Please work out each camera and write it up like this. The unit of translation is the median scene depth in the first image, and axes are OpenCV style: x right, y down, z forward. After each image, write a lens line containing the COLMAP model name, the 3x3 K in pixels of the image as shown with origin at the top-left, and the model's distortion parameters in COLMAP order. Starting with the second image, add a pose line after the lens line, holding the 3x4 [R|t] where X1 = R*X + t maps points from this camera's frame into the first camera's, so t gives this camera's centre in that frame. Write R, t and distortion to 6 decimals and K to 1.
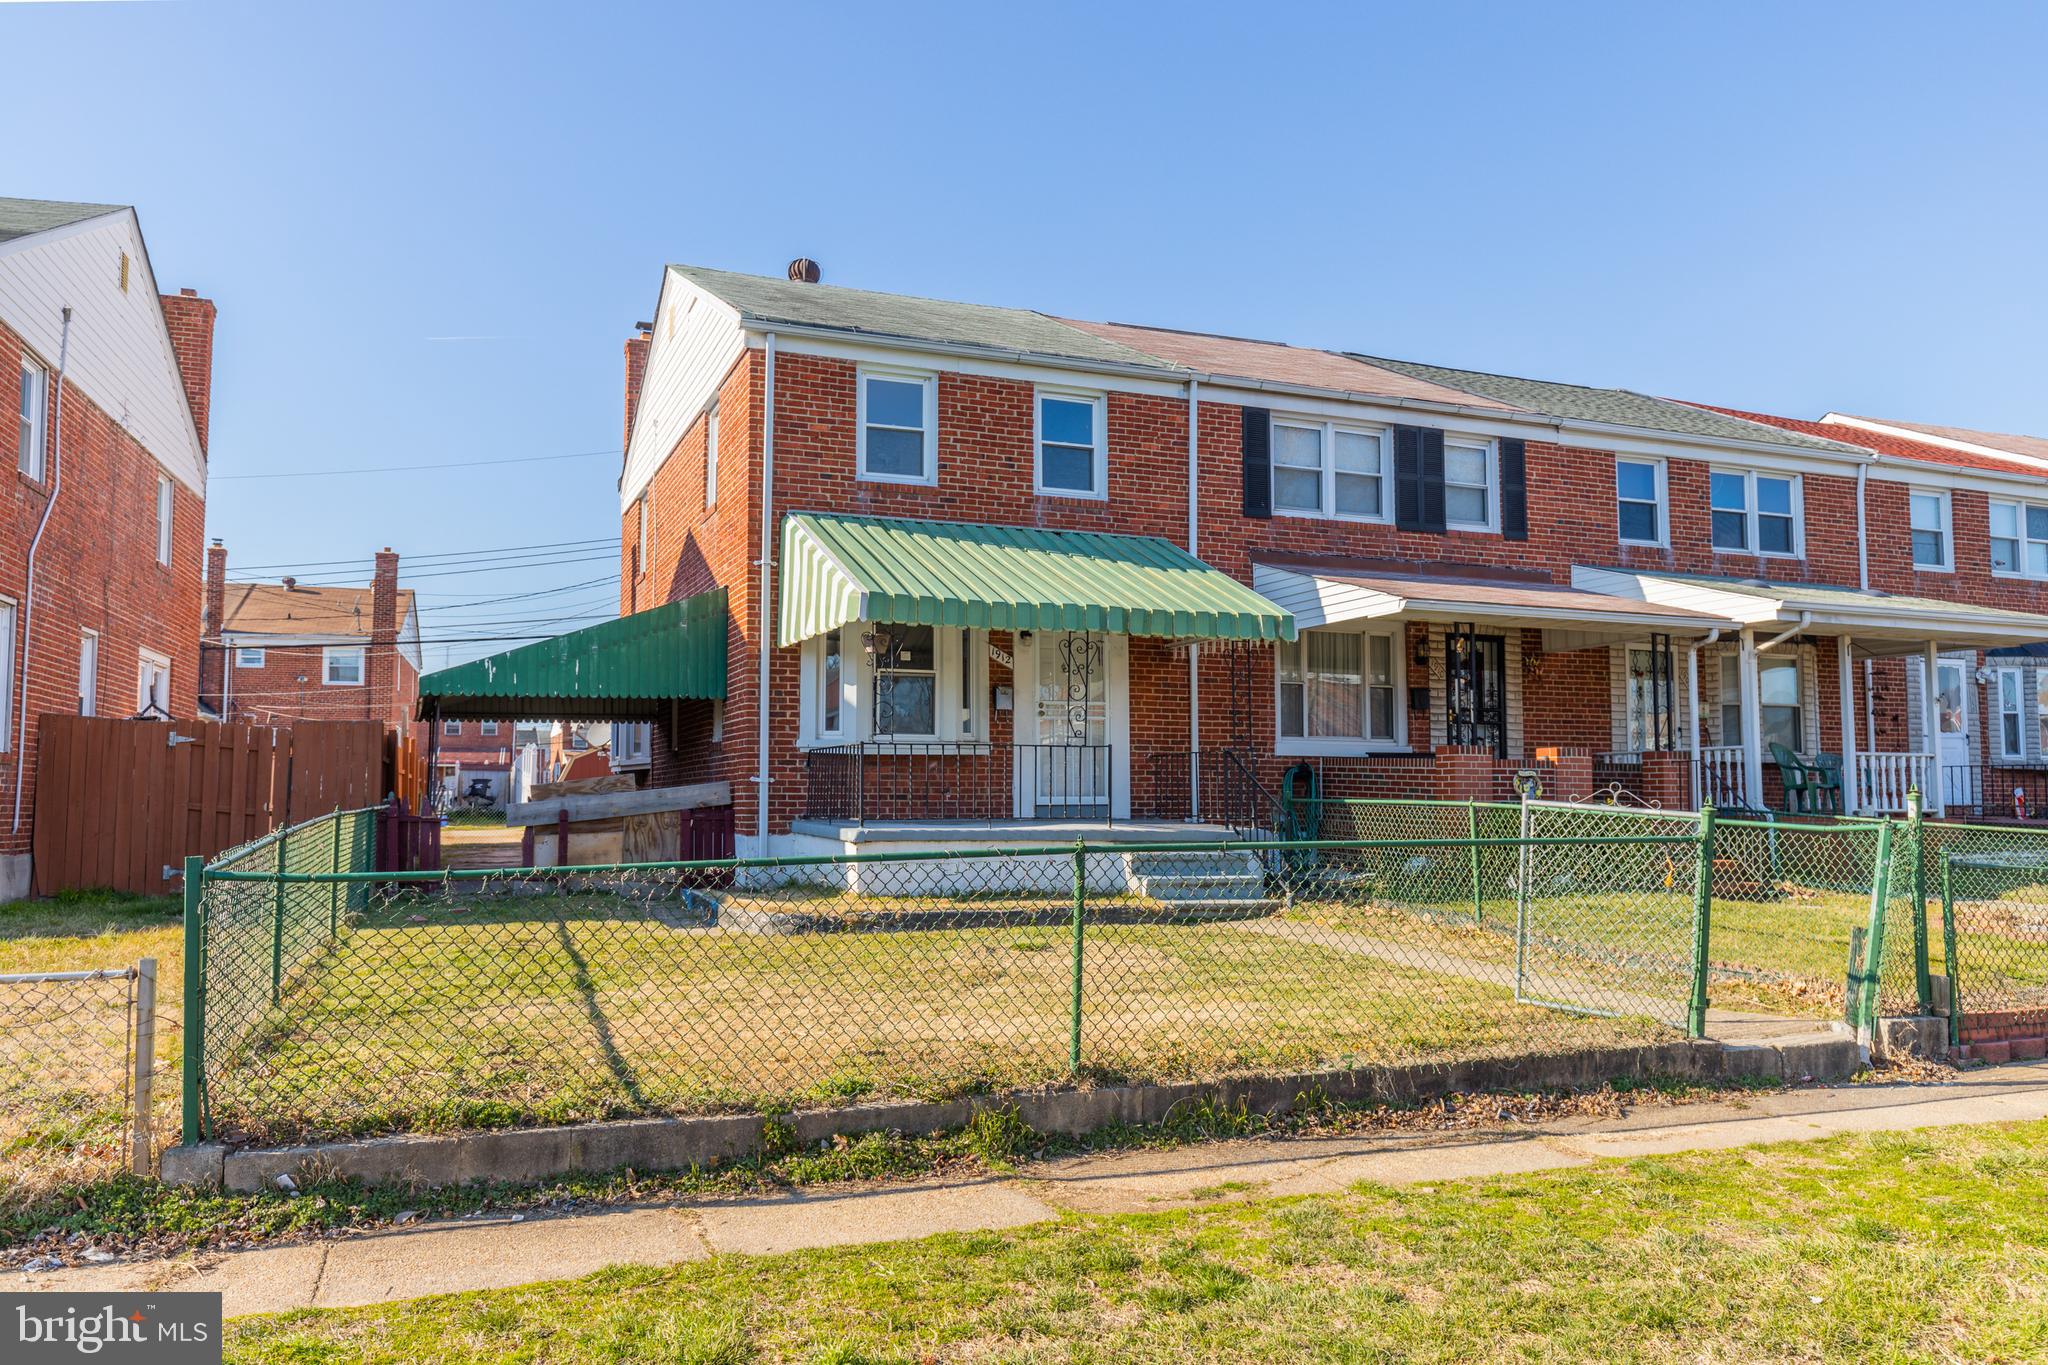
lens RADIAL K [[1566.2, 0, 1093.7], [0, 1566.2, 670.3], [0, 0, 1]] dist [-0.002481, -0.005824]
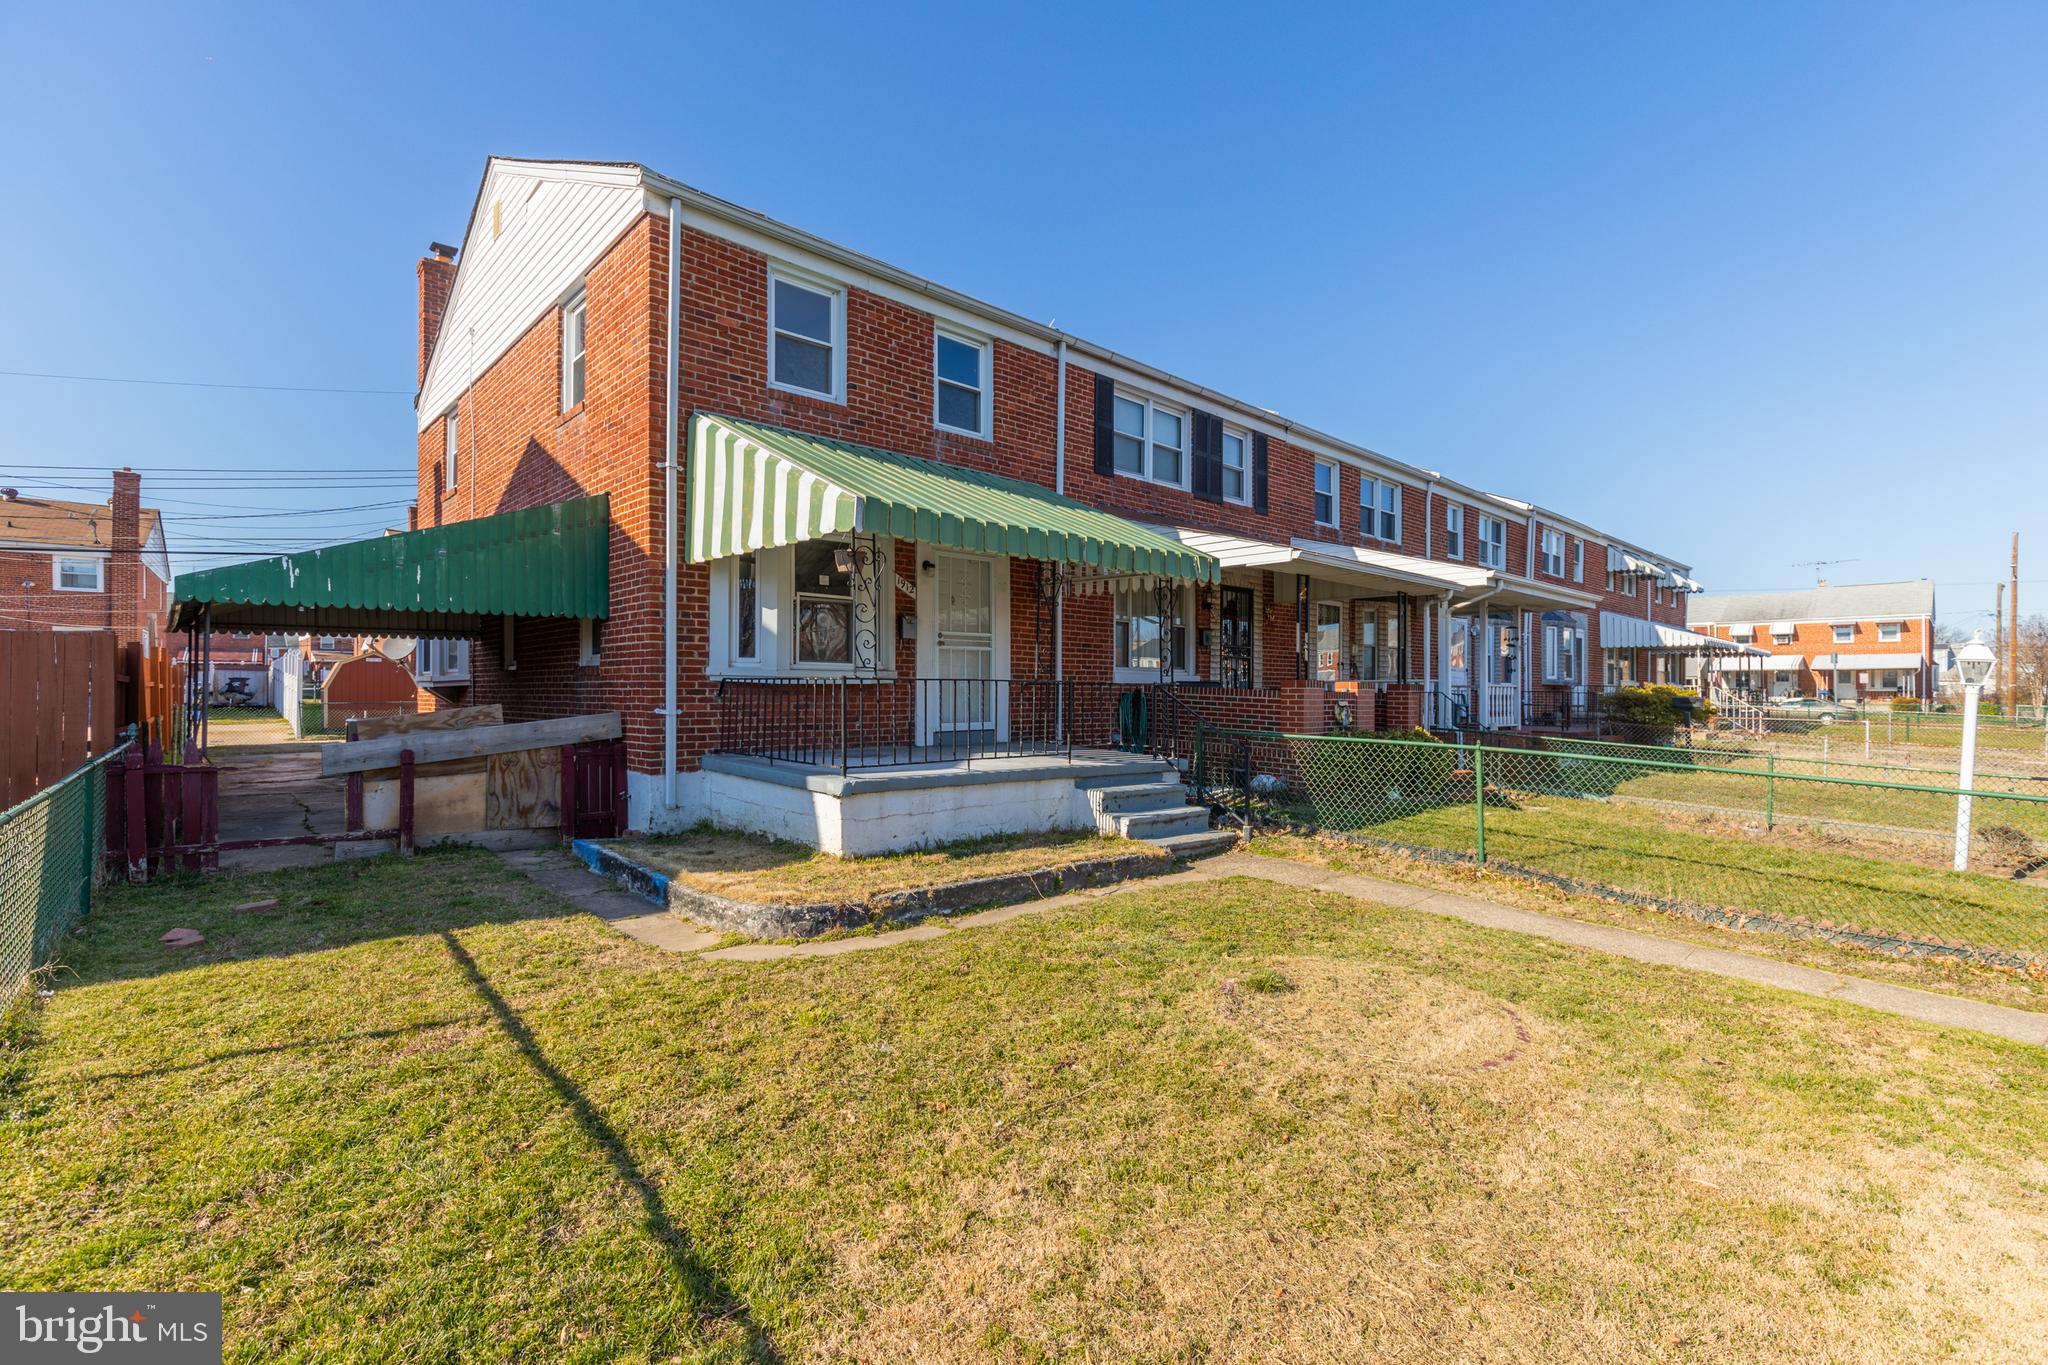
lens RADIAL K [[921.9, 0, 1046.7], [0, 921.9, 681.2], [0, 0, 1]] dist [0.008659, -0.002507]
pose [[0.938337, 0.009888, 0.345581, -0.178277], [-0.036199, 0.996906, 0.069767, 0.007610], [-0.343822, -0.077975, 0.935792, 0.405932]]
